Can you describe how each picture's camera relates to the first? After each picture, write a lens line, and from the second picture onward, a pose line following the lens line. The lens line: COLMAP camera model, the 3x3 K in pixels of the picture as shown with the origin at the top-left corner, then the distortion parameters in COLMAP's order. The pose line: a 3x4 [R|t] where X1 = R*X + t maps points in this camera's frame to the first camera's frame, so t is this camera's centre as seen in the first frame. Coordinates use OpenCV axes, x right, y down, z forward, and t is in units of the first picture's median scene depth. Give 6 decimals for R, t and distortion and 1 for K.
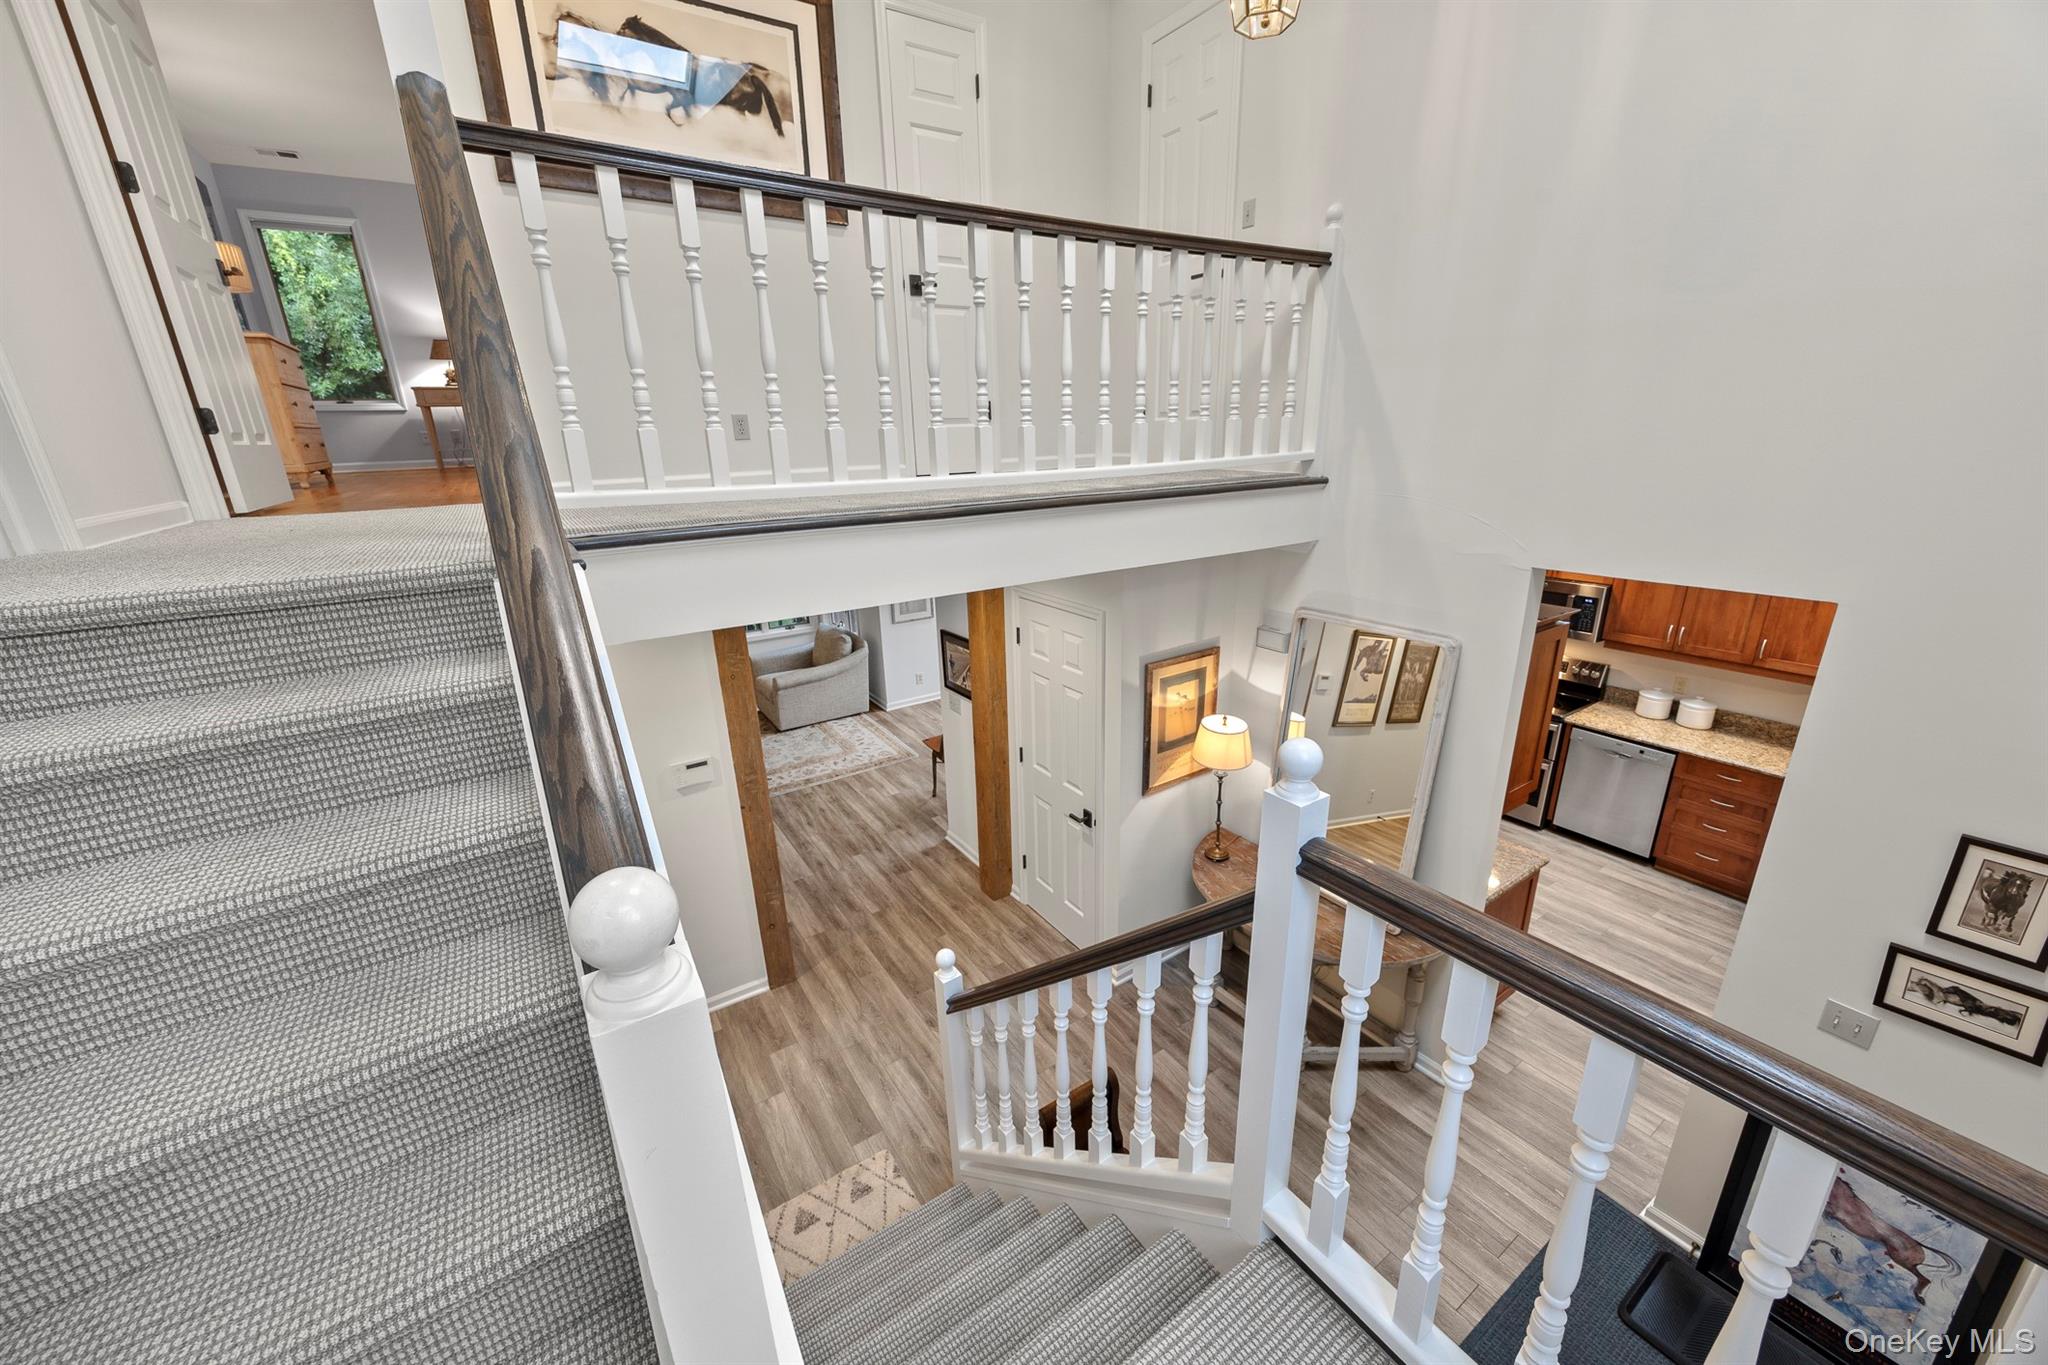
lens RADIAL K [[758.5, 0, 1032.4], [0, 758.5, 680.9], [0, 0, 1]] dist [-0.001158, -0.000073]
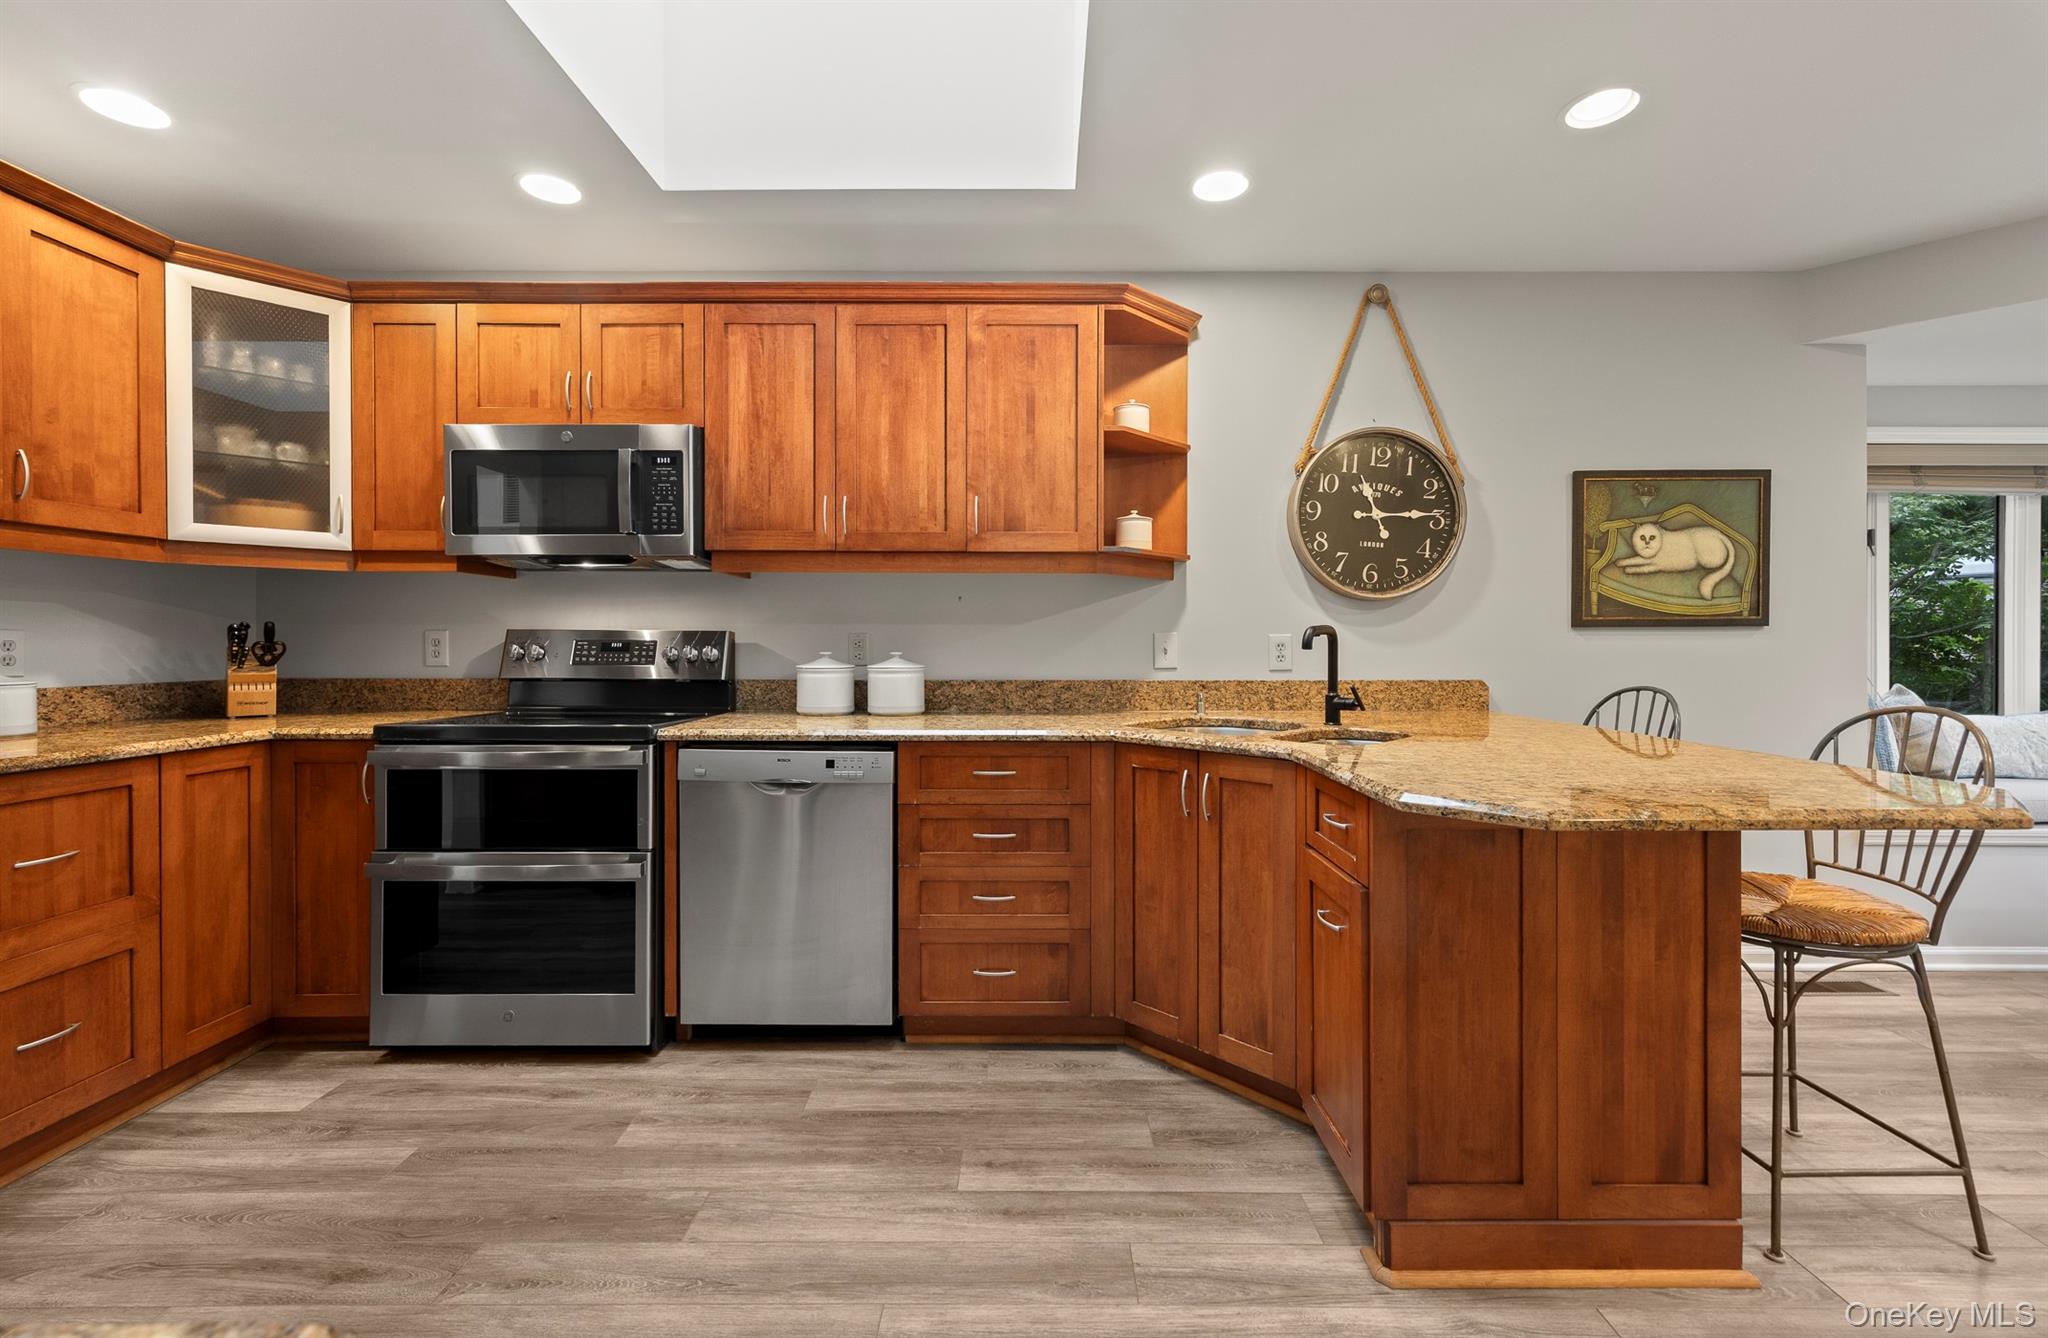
lens RADIAL K [[859.5, 0, 1036.5], [0, 859.5, 653.5], [0, 0, 1]] dist [-0.001157, 0.001484]
pose [[0.554243, 0.018164, 0.832157, 0.464695], [0.241865, 0.953108, -0.181894, 0.145571], [-0.796440, 0.302083, 0.523860, 0.632505]]
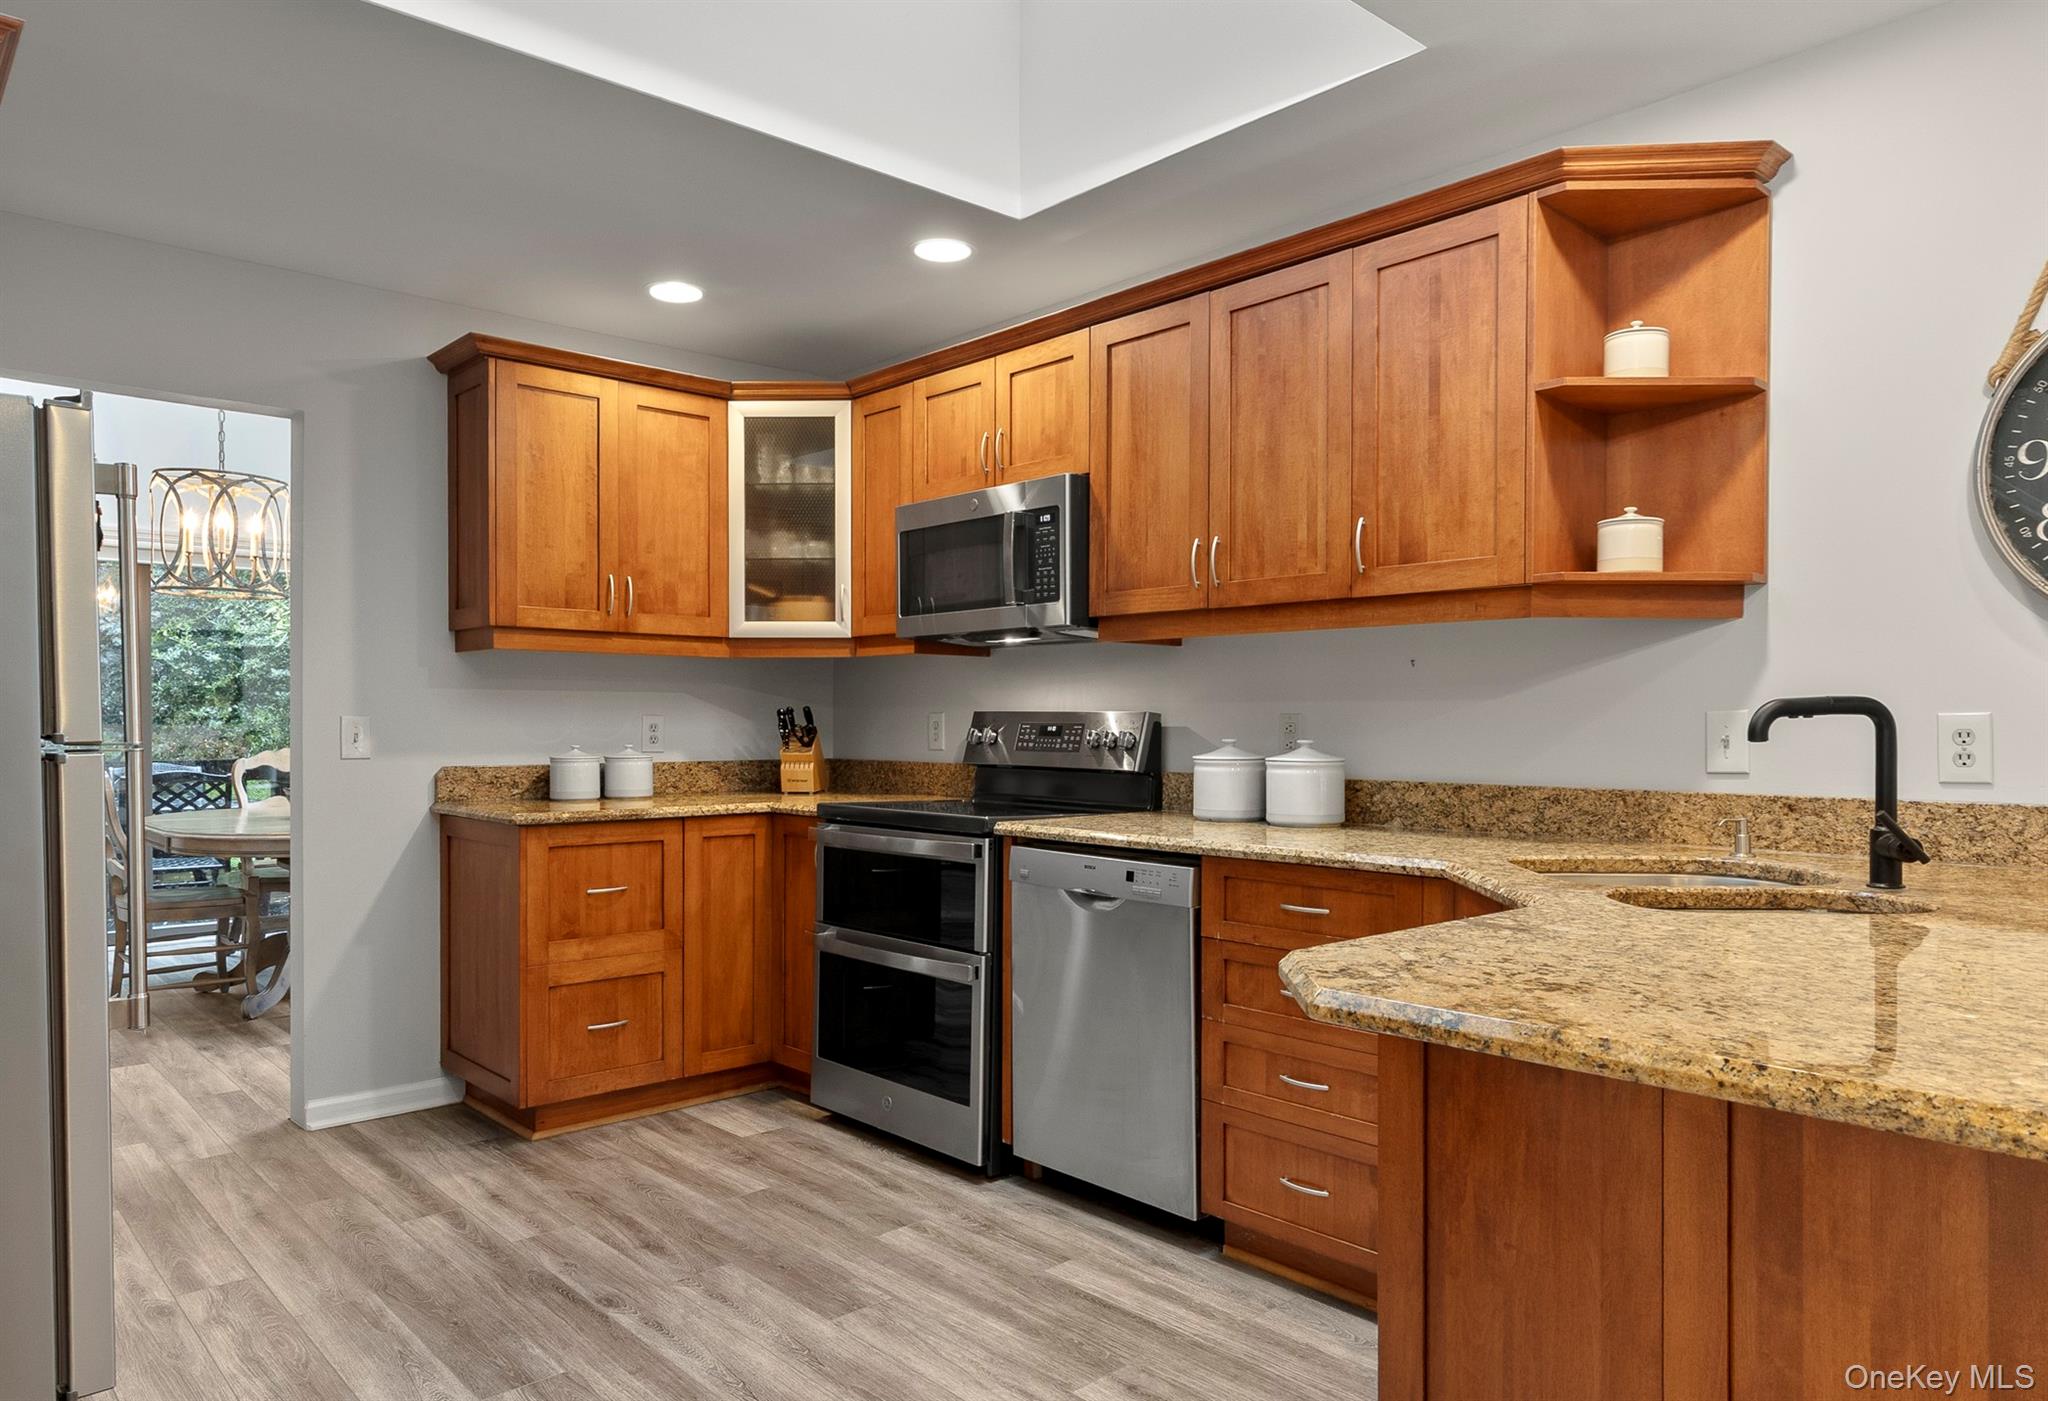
lens RADIAL K [[1340.9, 0, 1044.1], [0, 1340.9, 741.2], [0, 0, 1]] dist [-0.010184, 0.000286]
pose [[0.987715, 0.028210, 0.153701, 0.659195], [0.018942, 0.954706, -0.296947, 0.207563], [-0.155117, 0.296211, 0.942443, 0.419188]]
